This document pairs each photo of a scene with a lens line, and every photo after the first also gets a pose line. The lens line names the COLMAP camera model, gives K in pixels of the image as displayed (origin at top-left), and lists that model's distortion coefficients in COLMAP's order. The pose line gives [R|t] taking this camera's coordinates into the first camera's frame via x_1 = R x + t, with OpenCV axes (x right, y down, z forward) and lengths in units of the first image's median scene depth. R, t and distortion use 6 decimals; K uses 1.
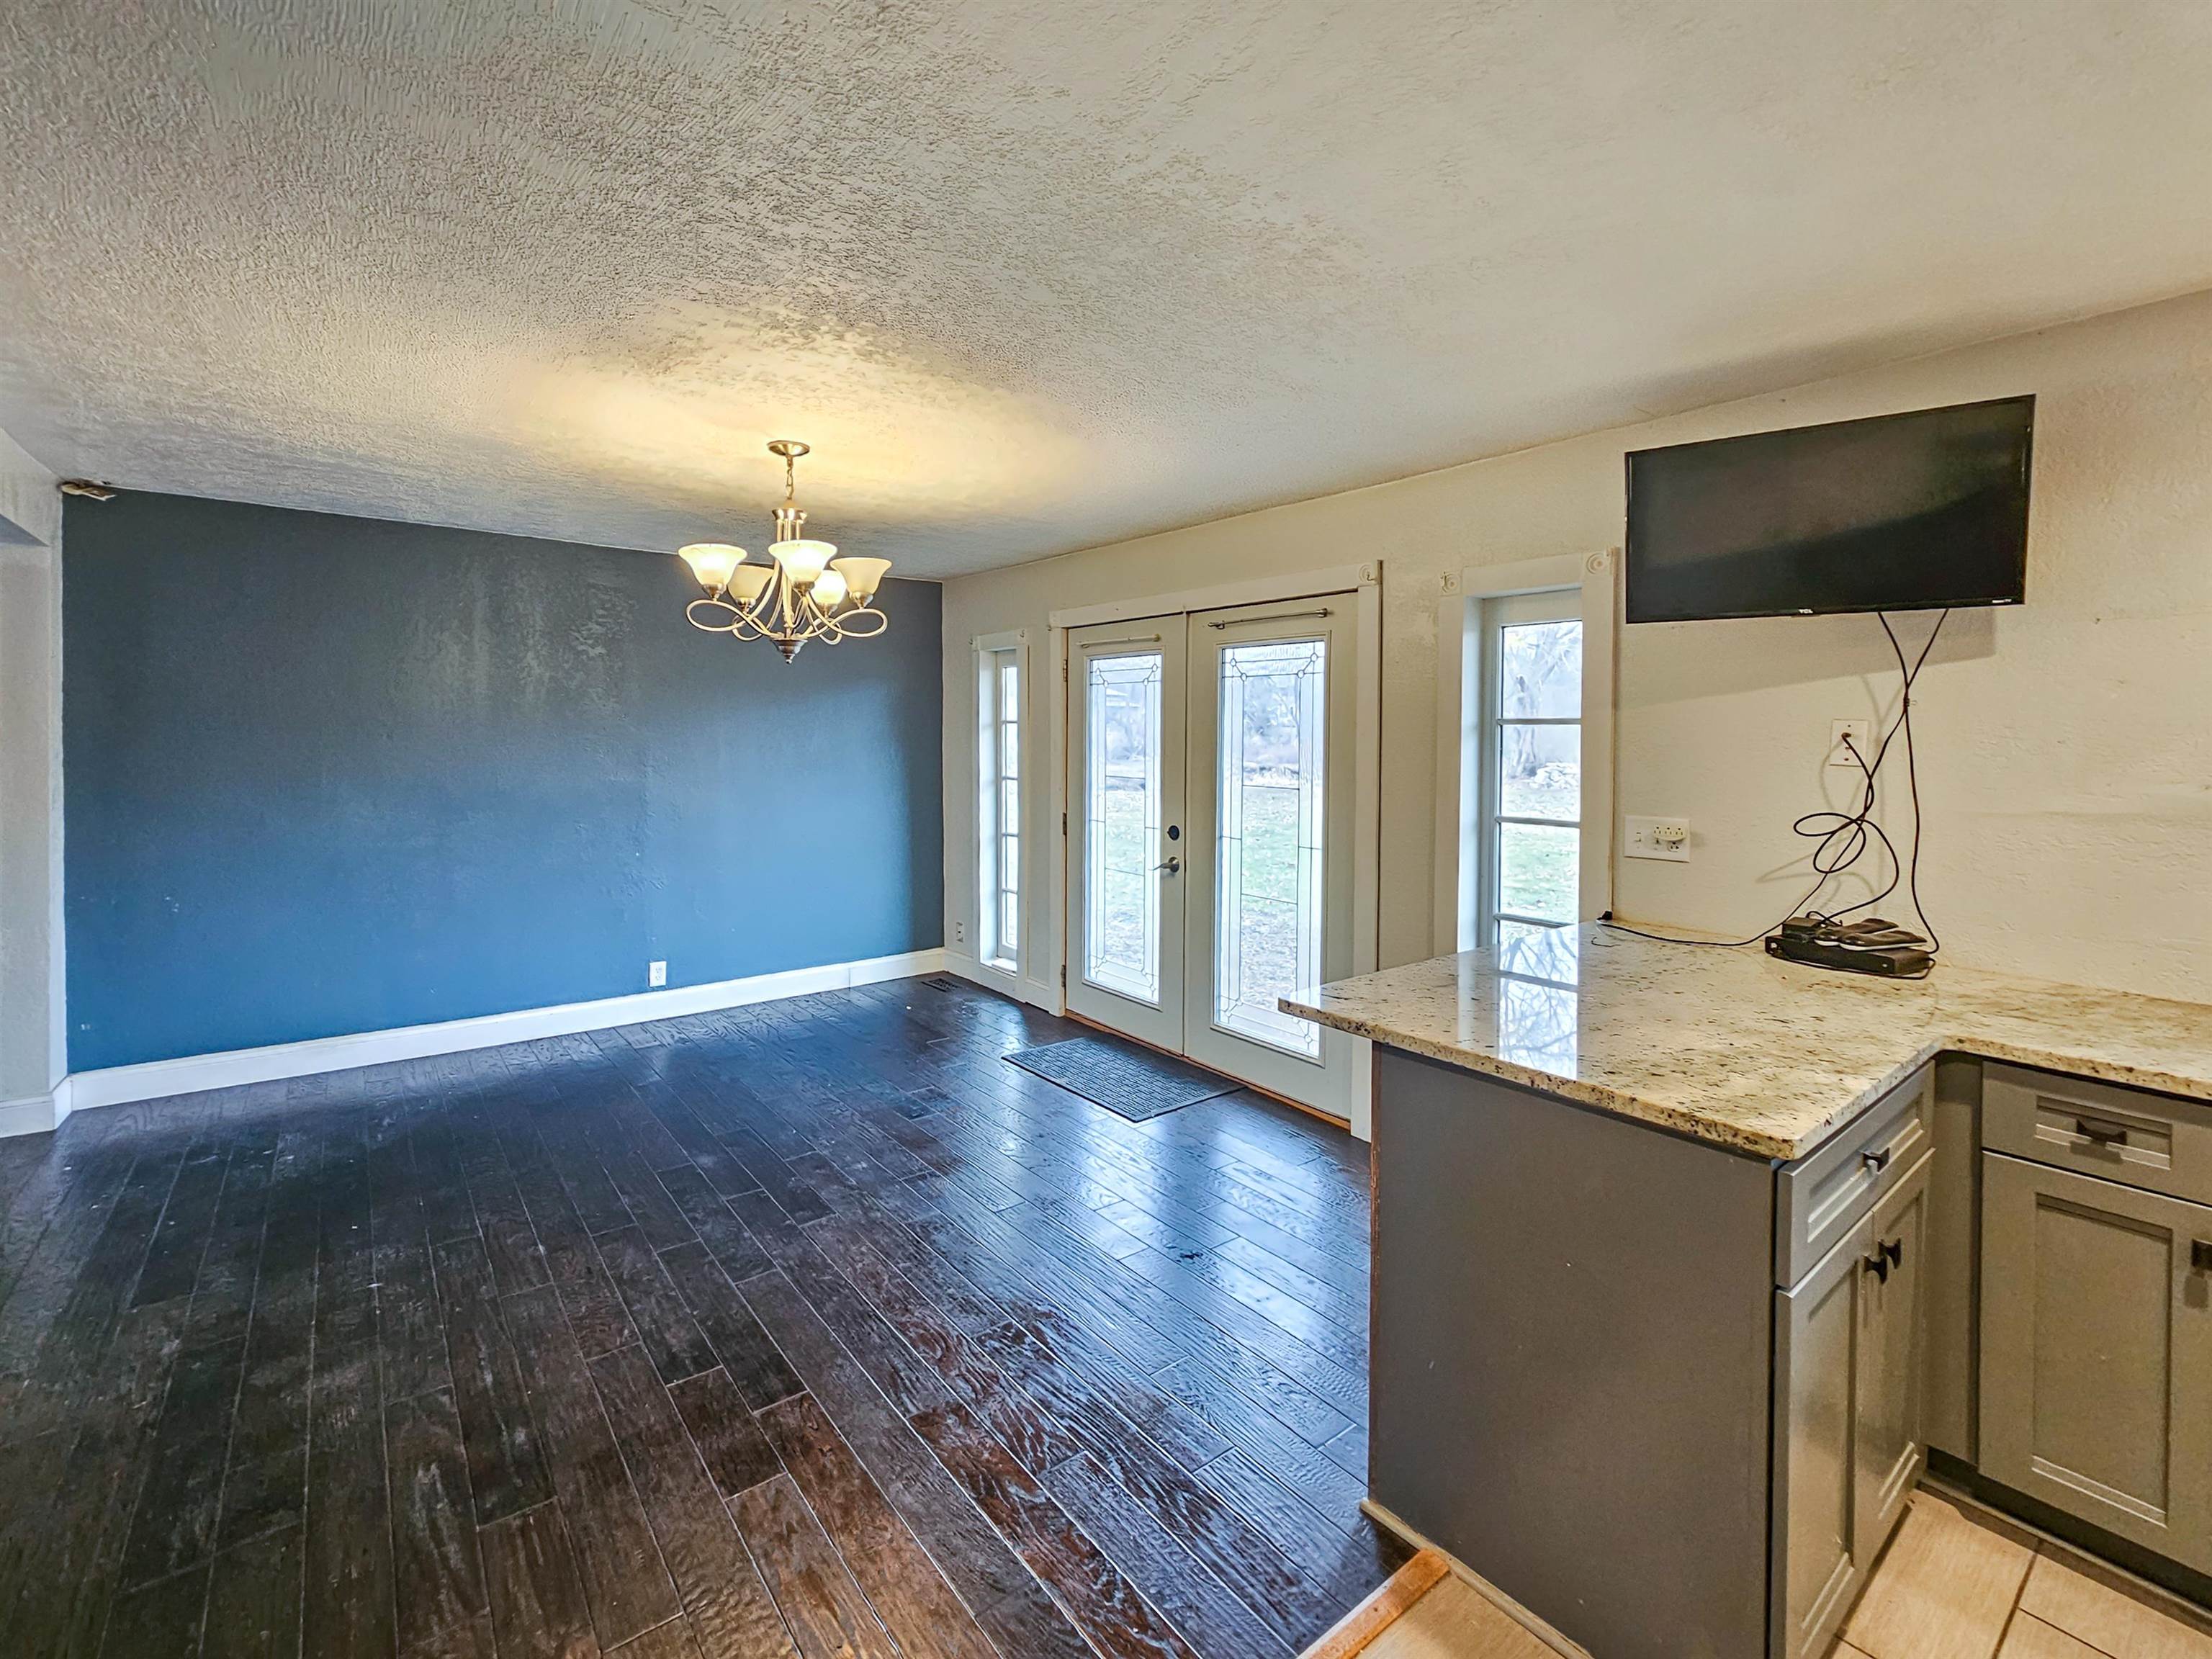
lens RADIAL K [[1006.4, 0, 1056.3], [0, 1006.4, 740.4], [0, 0, 1]] dist [0.000014, 0.000077]
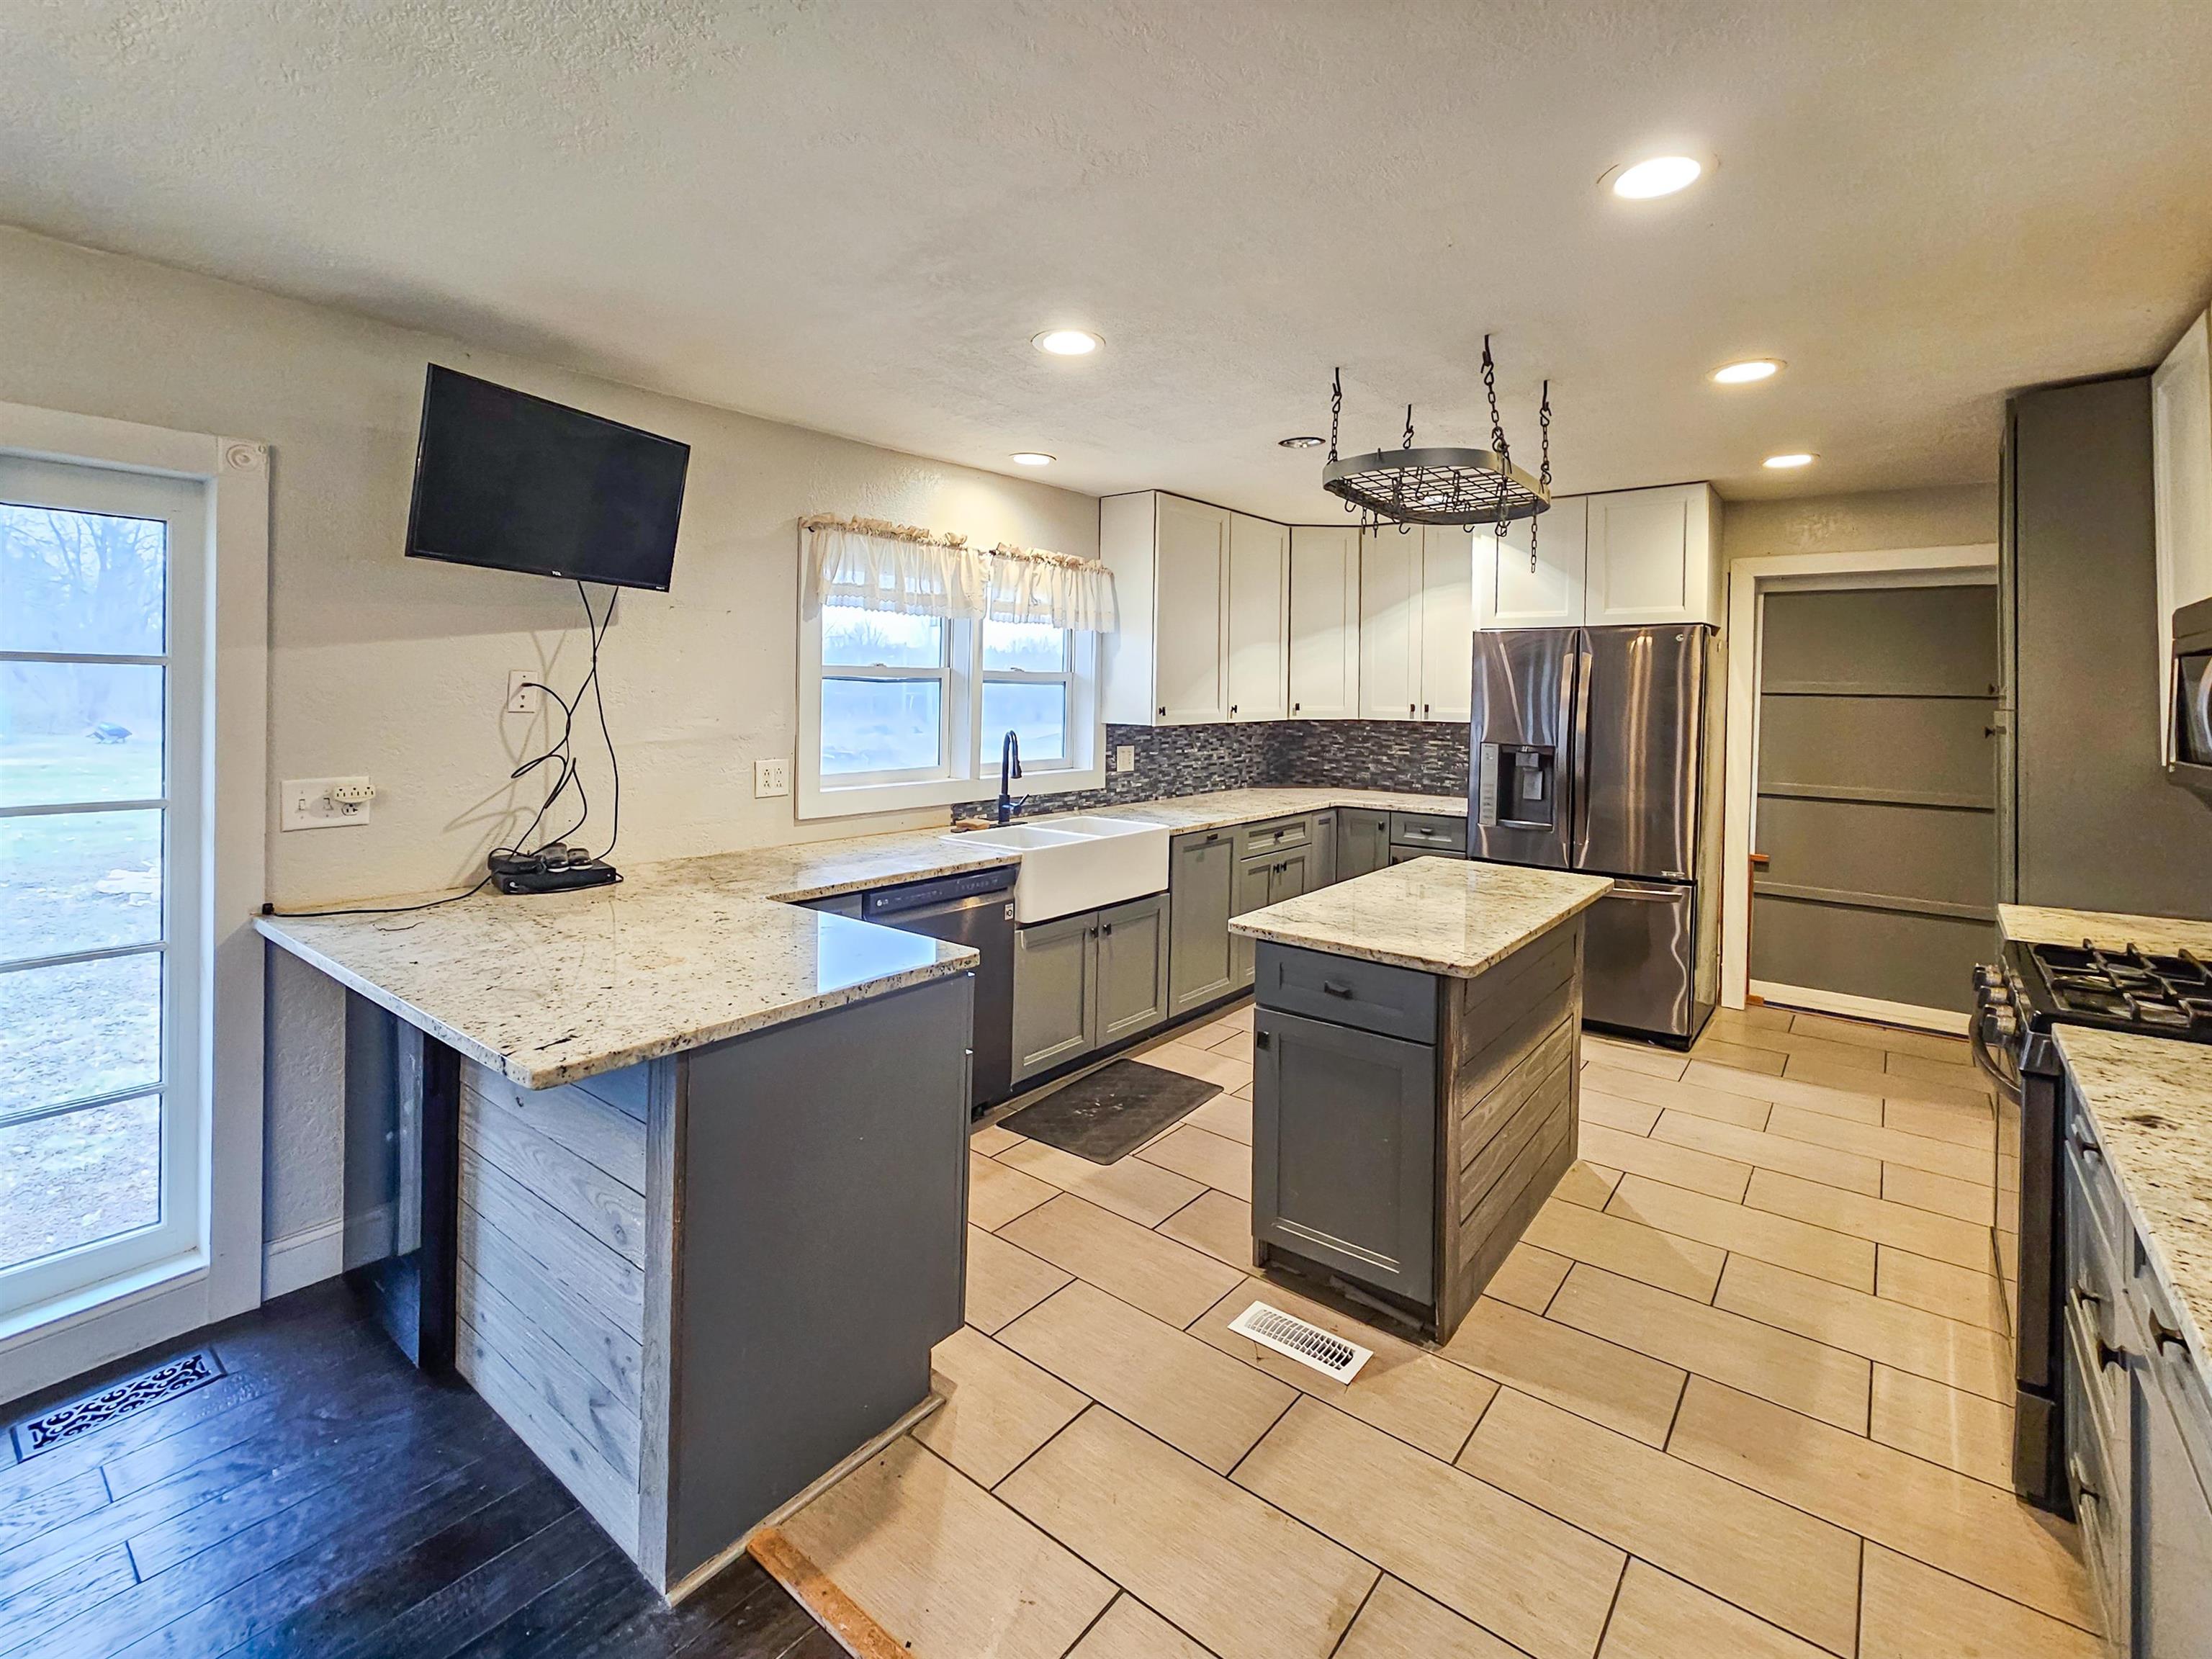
lens RADIAL K [[1006.4, 0, 1092.9], [0, 1006.4, 706.0], [0, 0, 1]] dist [0.000014, 0.000077]
pose [[-0.266064, -0.021304, 0.963720, -0.282332], [-0.011941, 0.999752, 0.018804, -0.006428], [-0.963882, -0.006505, -0.266252, 0.426879]]
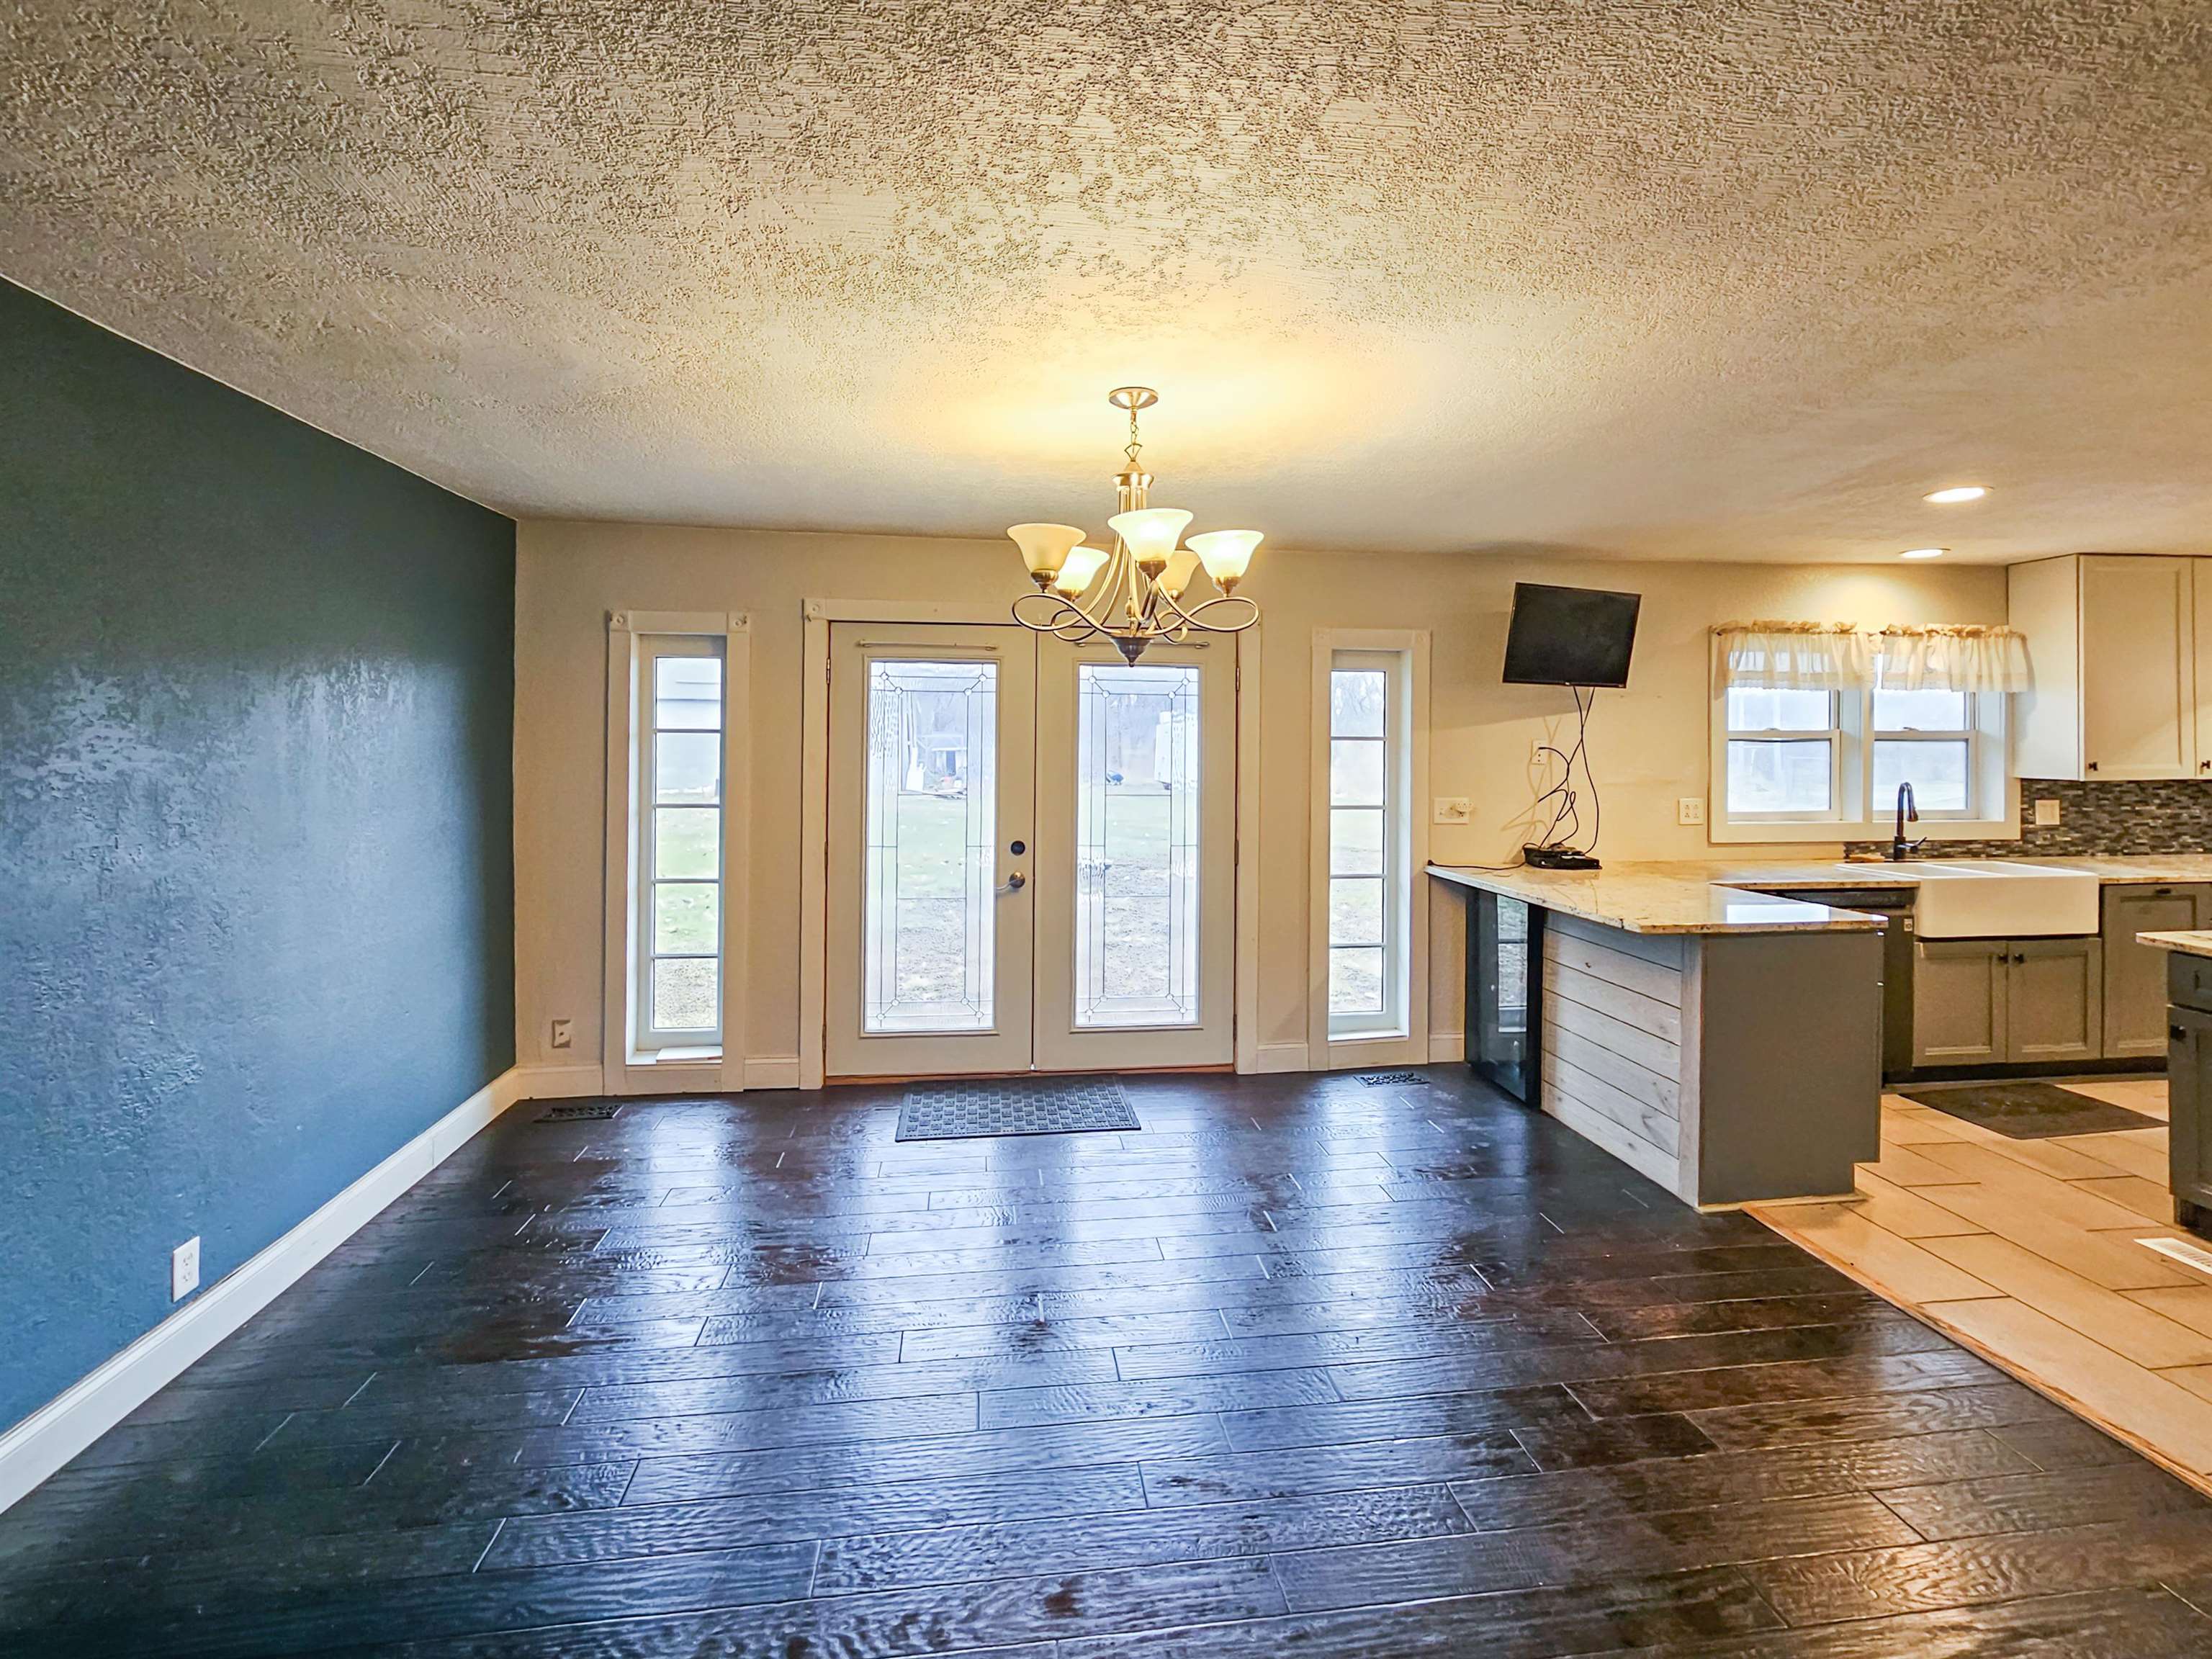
lens RADIAL K [[1006.4, 0, 1083.2], [0, 1006.4, 733.3], [0, 0, 1]] dist [0.000014, 0.000077]
pose [[0.469674, 0.001939, 0.882838, -0.804861], [0.002985, 0.999988, -0.003784, -0.017996], [-0.882835, 0.004412, 0.469663, 0.538350]]
